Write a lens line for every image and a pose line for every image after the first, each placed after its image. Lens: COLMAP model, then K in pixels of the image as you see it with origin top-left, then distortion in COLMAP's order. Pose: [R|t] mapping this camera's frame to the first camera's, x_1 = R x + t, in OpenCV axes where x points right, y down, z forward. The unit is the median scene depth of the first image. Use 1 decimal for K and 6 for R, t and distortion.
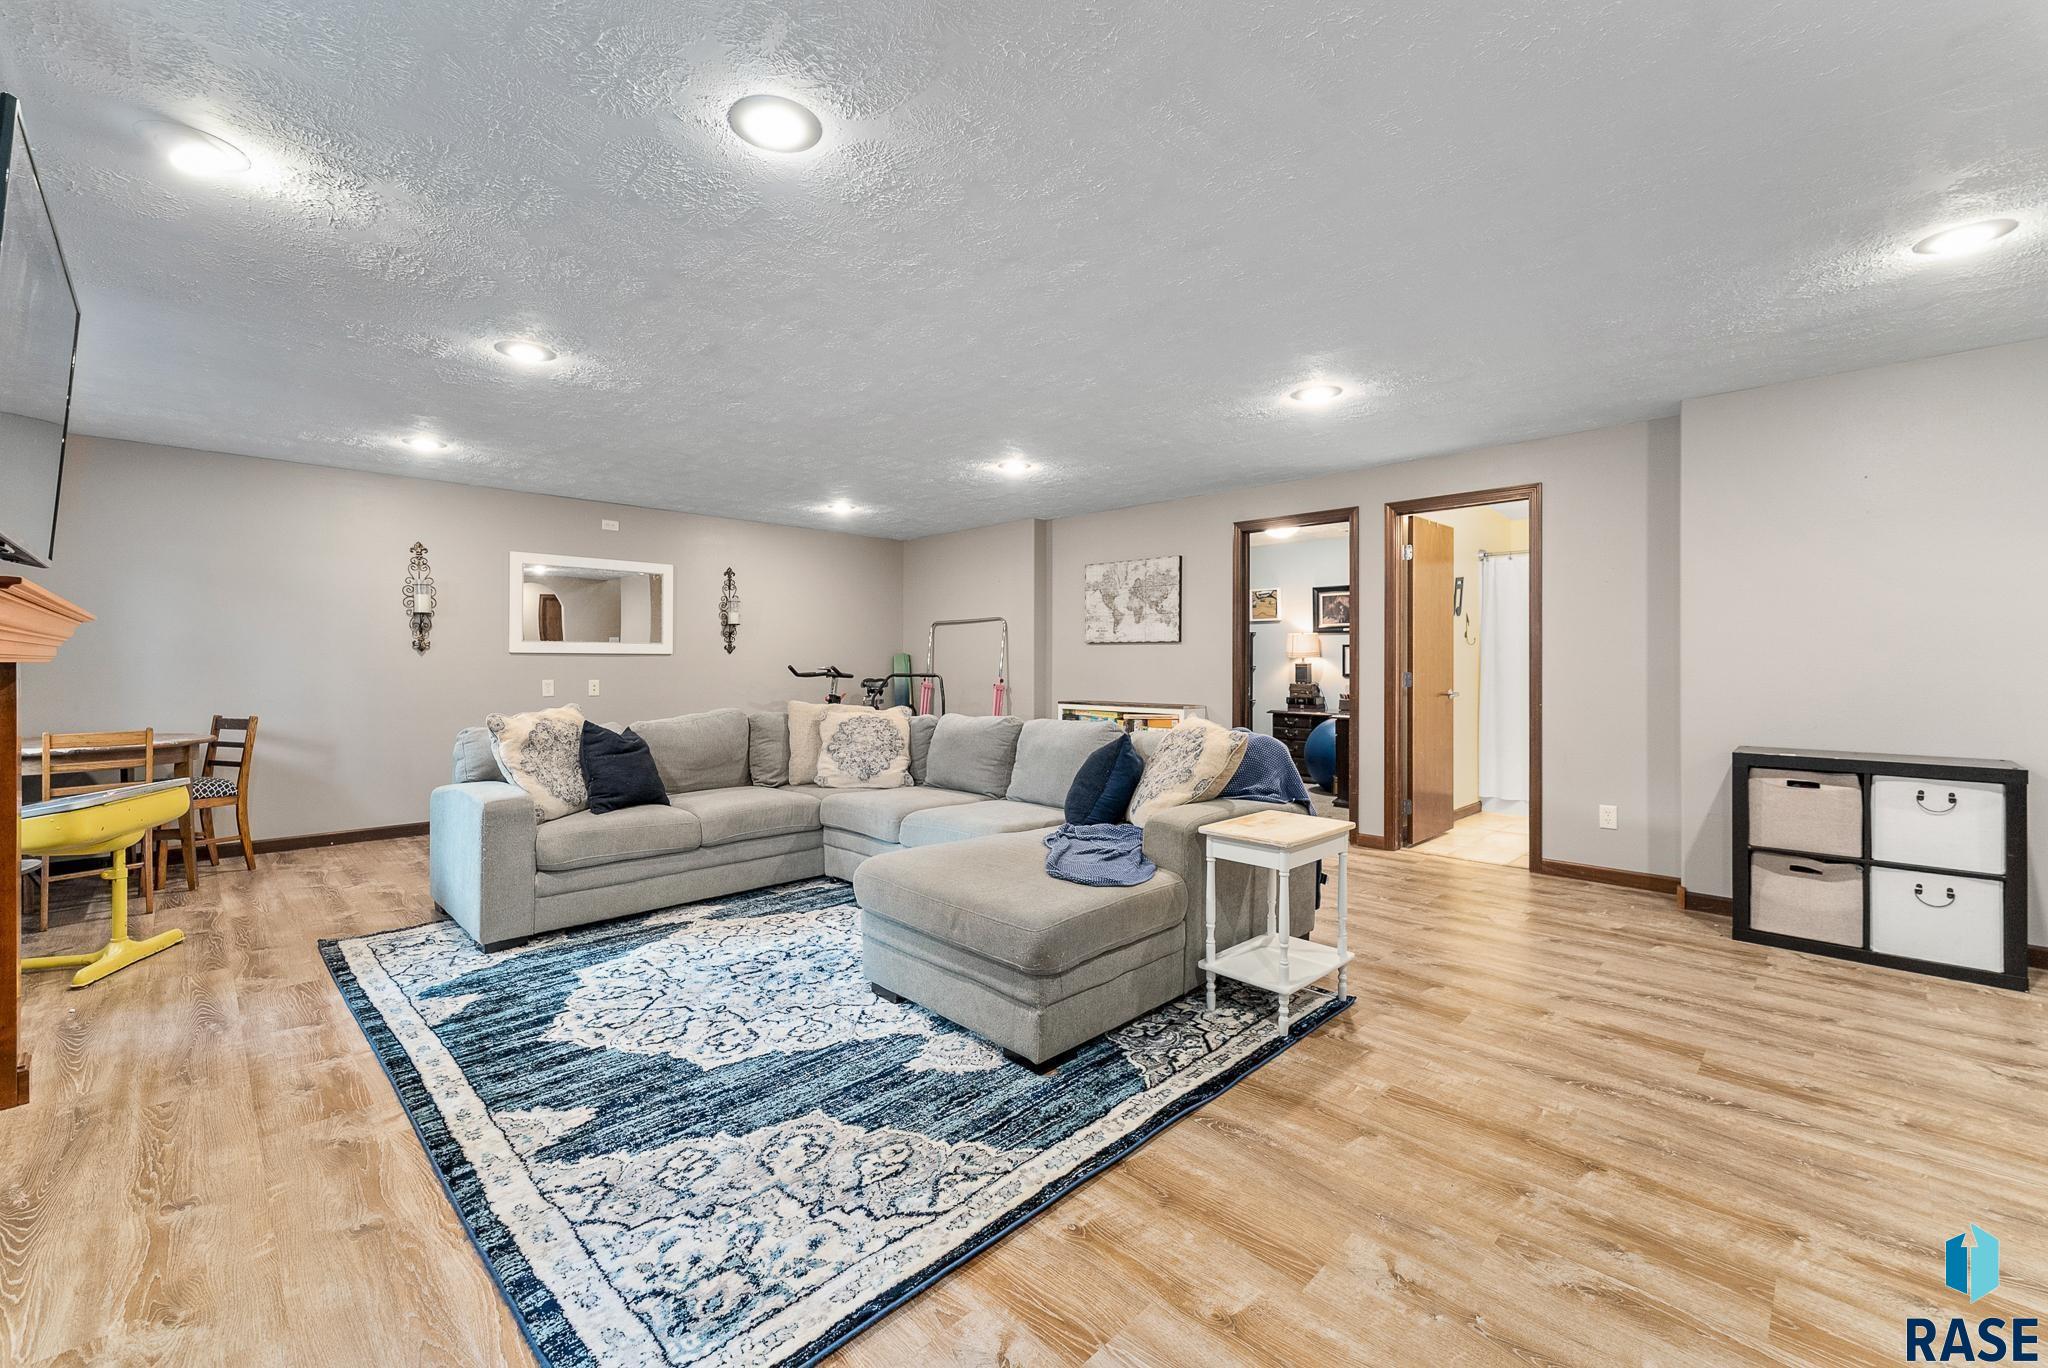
lens RADIAL K [[840.5, 0, 1018.6], [0, 840.5, 654.8], [0, 0, 1]] dist [0.001725, -0.000085]
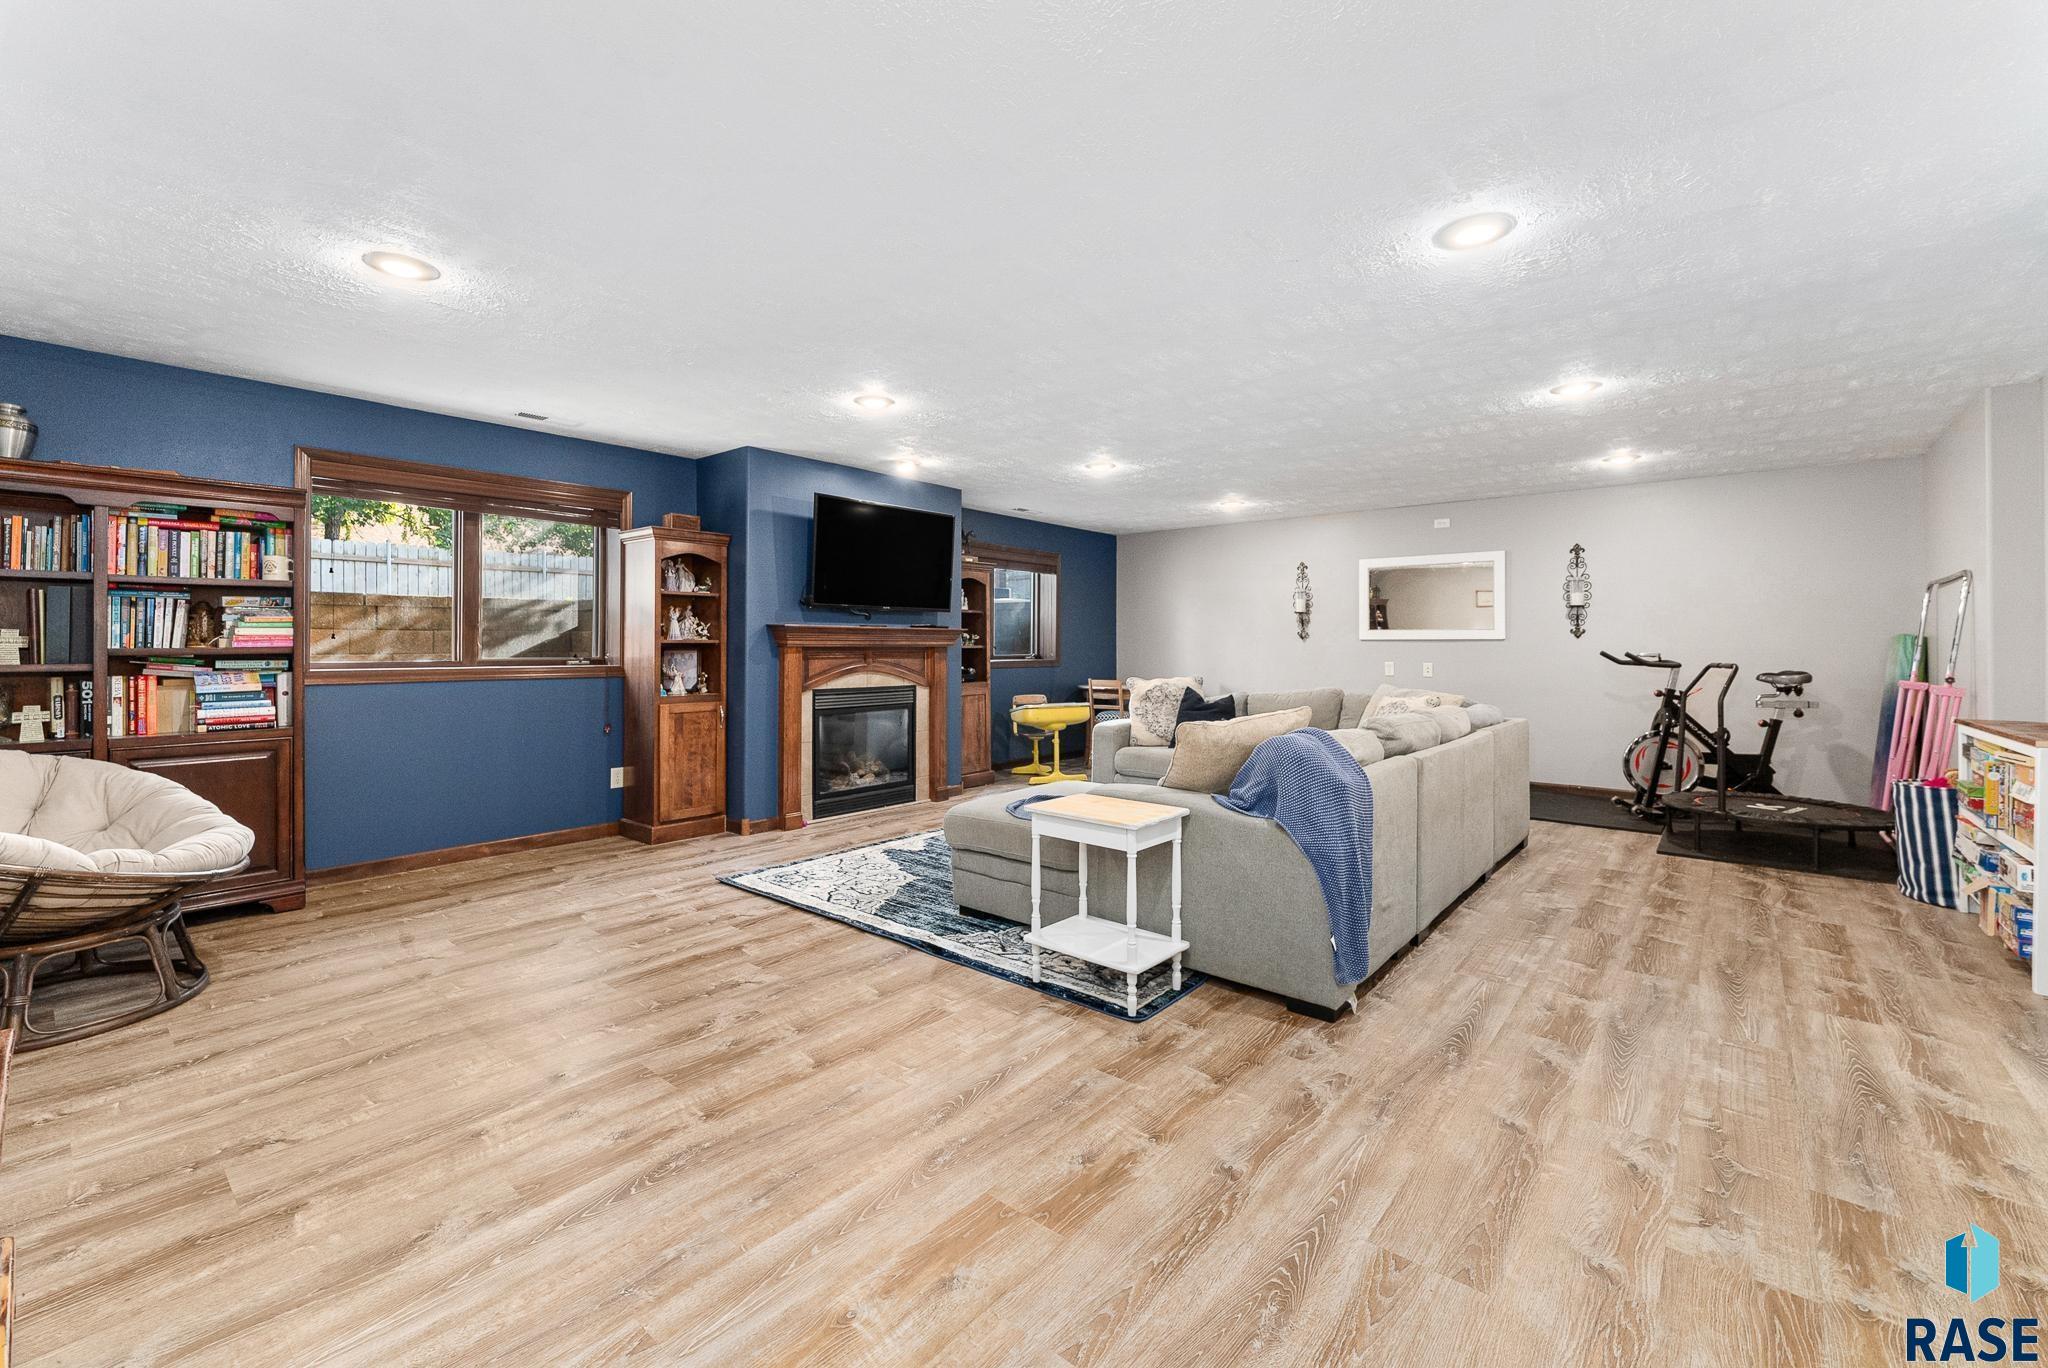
lens RADIAL K [[840.6, 0, 1019.9], [0, 840.6, 637.3], [0, 0, 1]] dist [0.000532, -0.000069]
pose [[0.087183, -0.010608, -0.996136, 1.330654], [0.007656, 0.999921, -0.009978, 0.006128], [0.996163, -0.006756, 0.087257, 0.822764]]
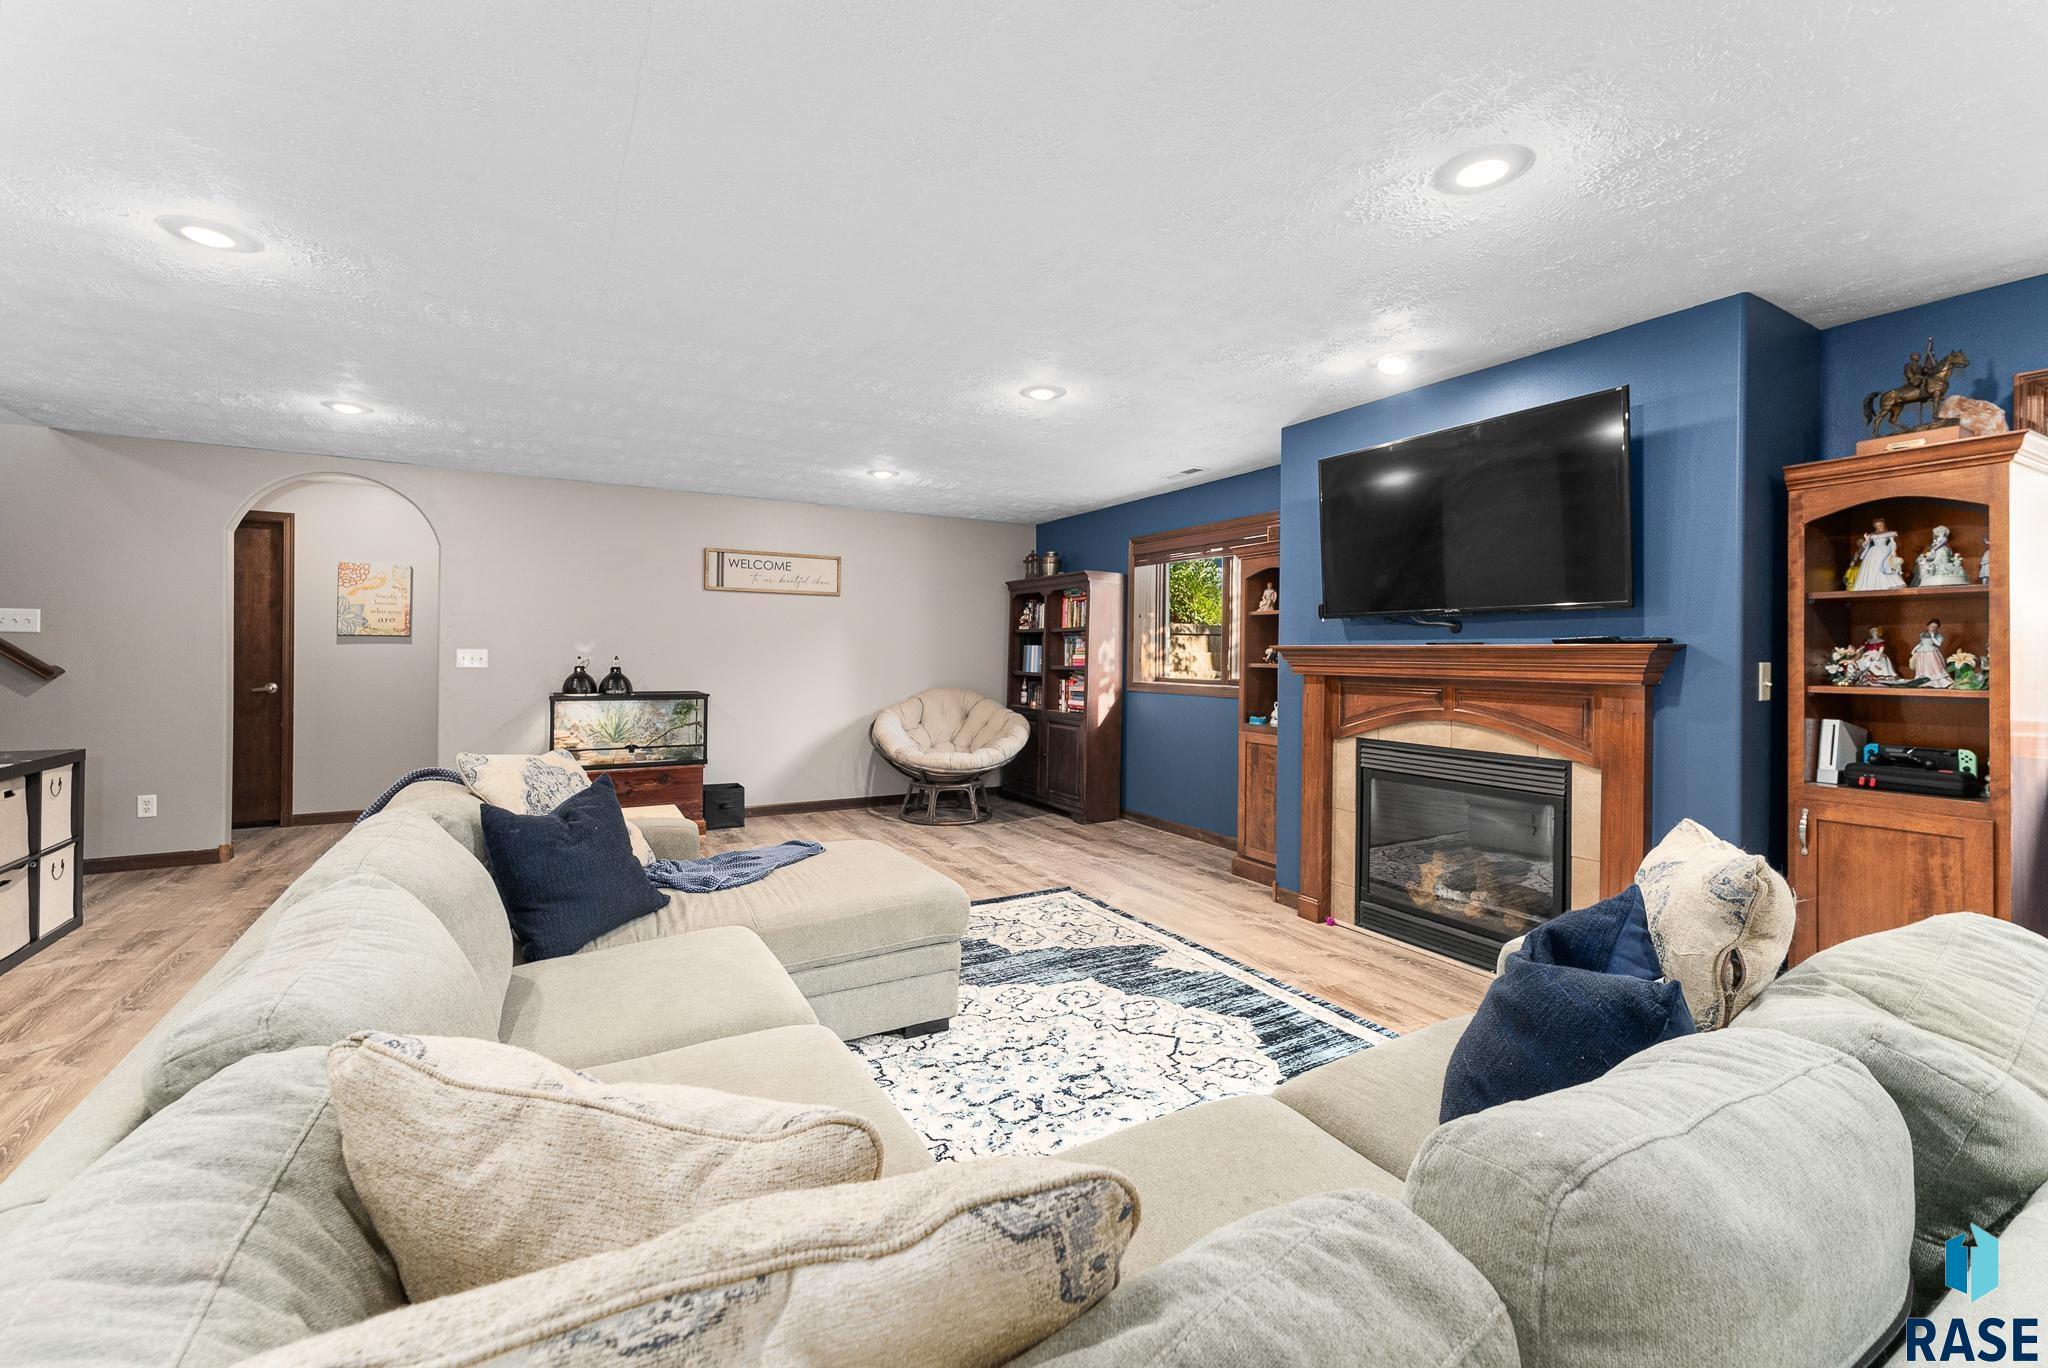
lens RADIAL K [[847.9, 0, 1025.1], [0, 847.9, 652.7], [0, 0, 1]] dist [0.000164, -0.000039]
pose [[-0.967506, -0.011044, 0.252605, -0.514758], [-0.013769, 0.999864, -0.009023, -0.012996], [-0.252471, -0.012208, -0.967527, 1.987891]]
